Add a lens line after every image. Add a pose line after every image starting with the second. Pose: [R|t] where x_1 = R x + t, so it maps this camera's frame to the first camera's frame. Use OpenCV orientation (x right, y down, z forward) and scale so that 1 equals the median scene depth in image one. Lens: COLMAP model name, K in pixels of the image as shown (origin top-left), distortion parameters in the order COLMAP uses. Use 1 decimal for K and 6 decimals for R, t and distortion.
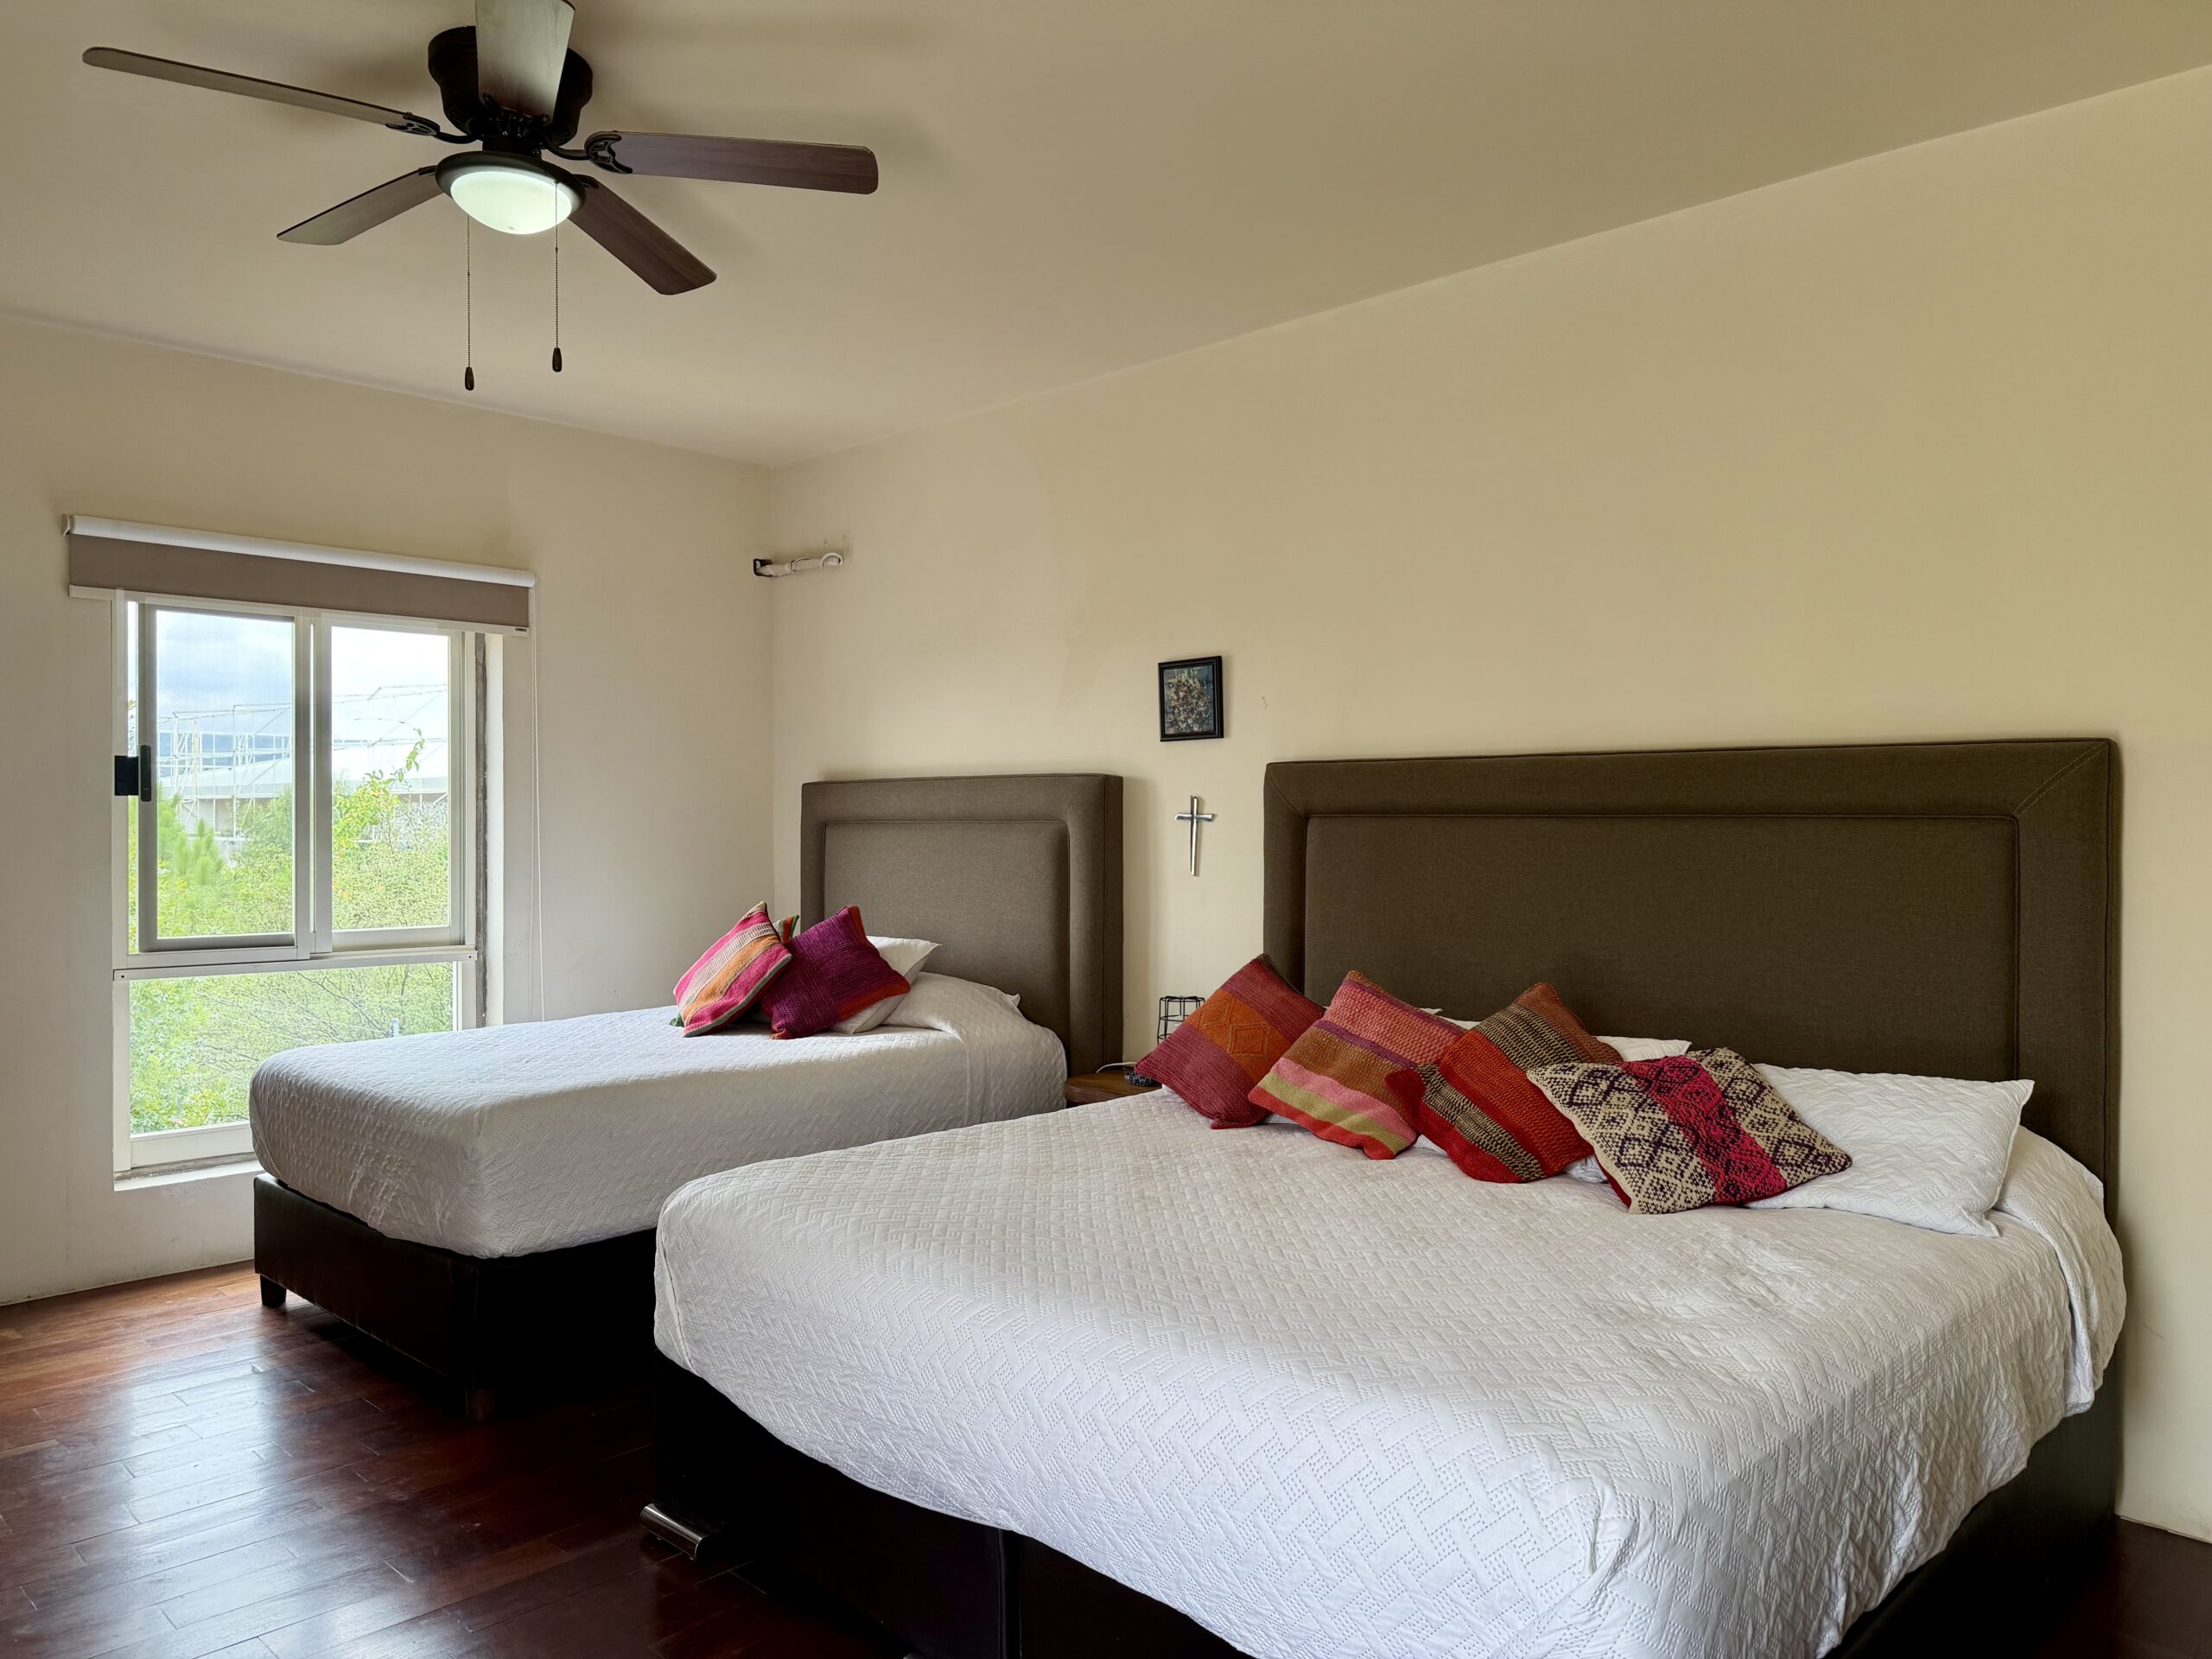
lens RADIAL K [[1537.7, 0, 1101.5], [0, 1537.7, 835.8], [0, 0, 1]] dist [0.054168, -0.063284]
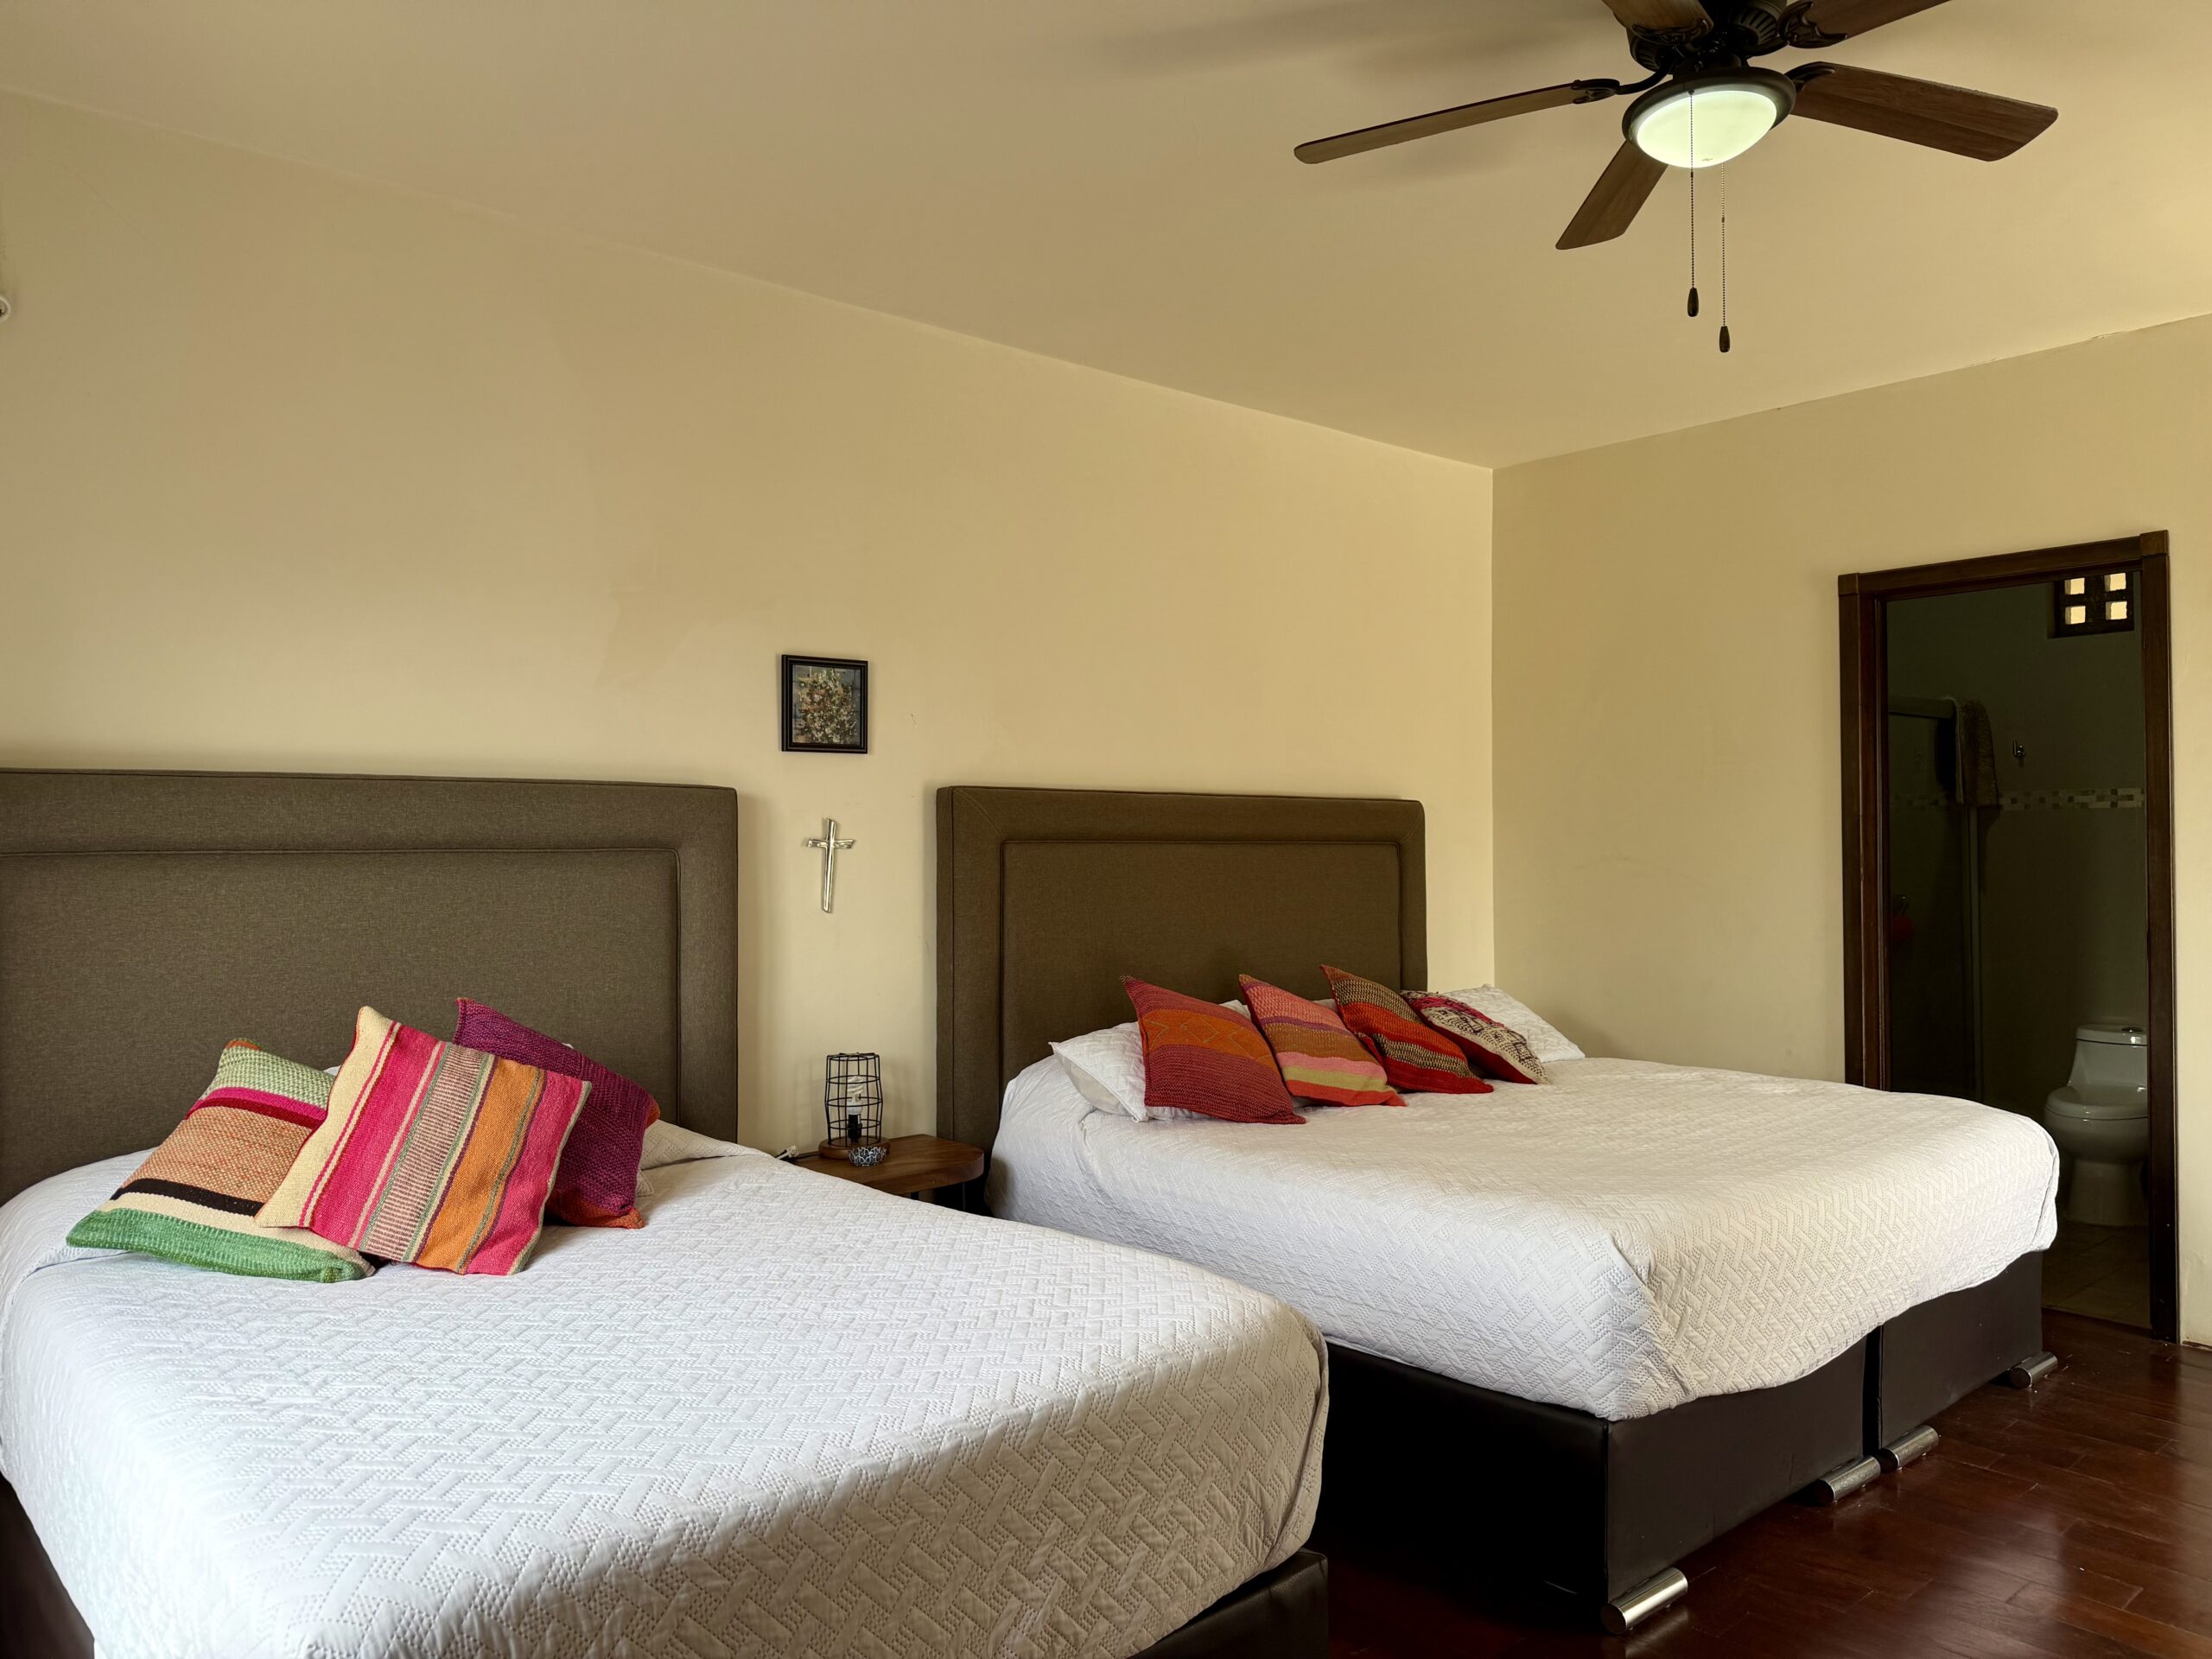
lens RADIAL K [[1537.7, 0, 1112.1], [0, 1537.7, 823.9], [0, 0, 1]] dist [0.054168, -0.063284]
pose [[0.082436, 0.010618, 0.996540, -0.780077], [0.011721, 0.999864, -0.011623, -0.011019], [-0.996527, 0.012638, 0.082300, 0.774762]]
